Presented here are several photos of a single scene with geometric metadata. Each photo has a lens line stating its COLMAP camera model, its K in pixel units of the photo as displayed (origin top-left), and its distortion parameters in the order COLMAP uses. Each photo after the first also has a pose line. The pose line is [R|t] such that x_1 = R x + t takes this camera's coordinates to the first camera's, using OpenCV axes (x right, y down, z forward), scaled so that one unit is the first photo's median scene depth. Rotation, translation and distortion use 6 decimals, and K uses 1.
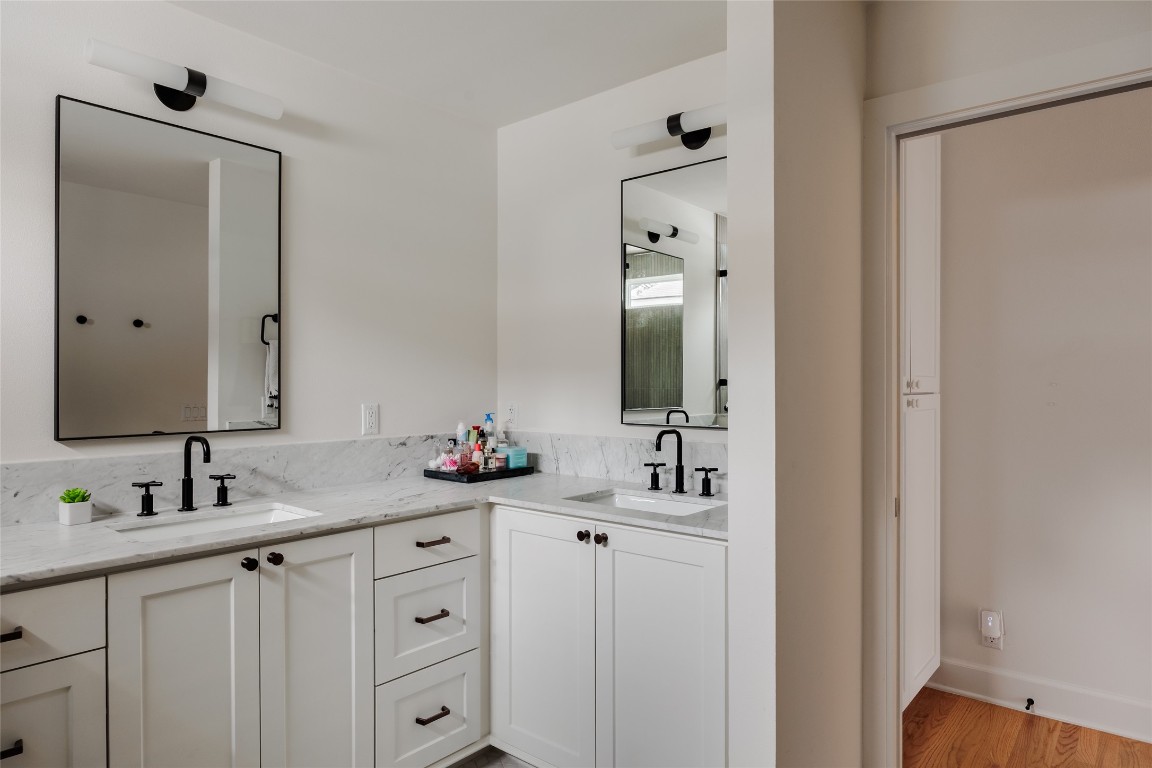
lens RADIAL K [[697.2, 0, 576.4], [0, 697.2, 382.8], [0, 0, 1]] dist [-0.008252, 0.005688]
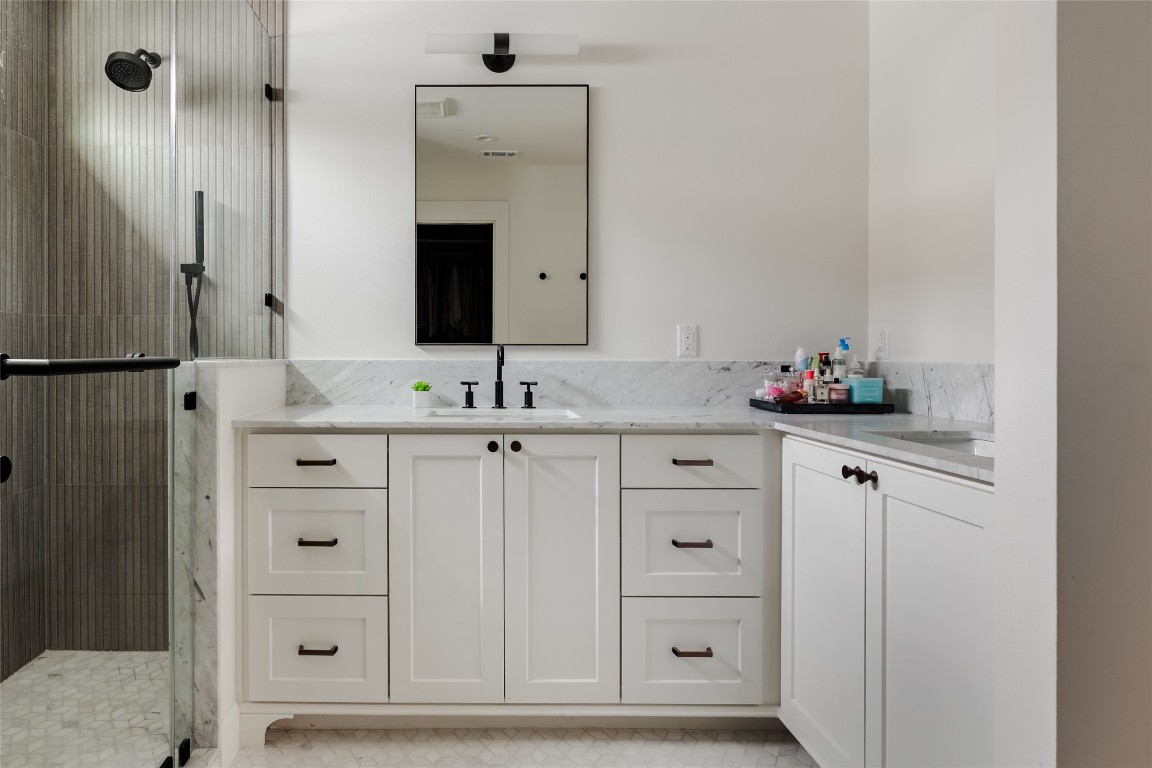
lens RADIAL K [[758.6, 0, 576.0], [0, 758.6, 384.0], [0, 0, 1]] dist [0.003145, 0.000252]
pose [[0.646337, 0.005726, -0.763031, 0.437819], [-0.001690, 0.999980, 0.006073, 0.115076], [0.763051, -0.002636, 0.646333, 0.228272]]
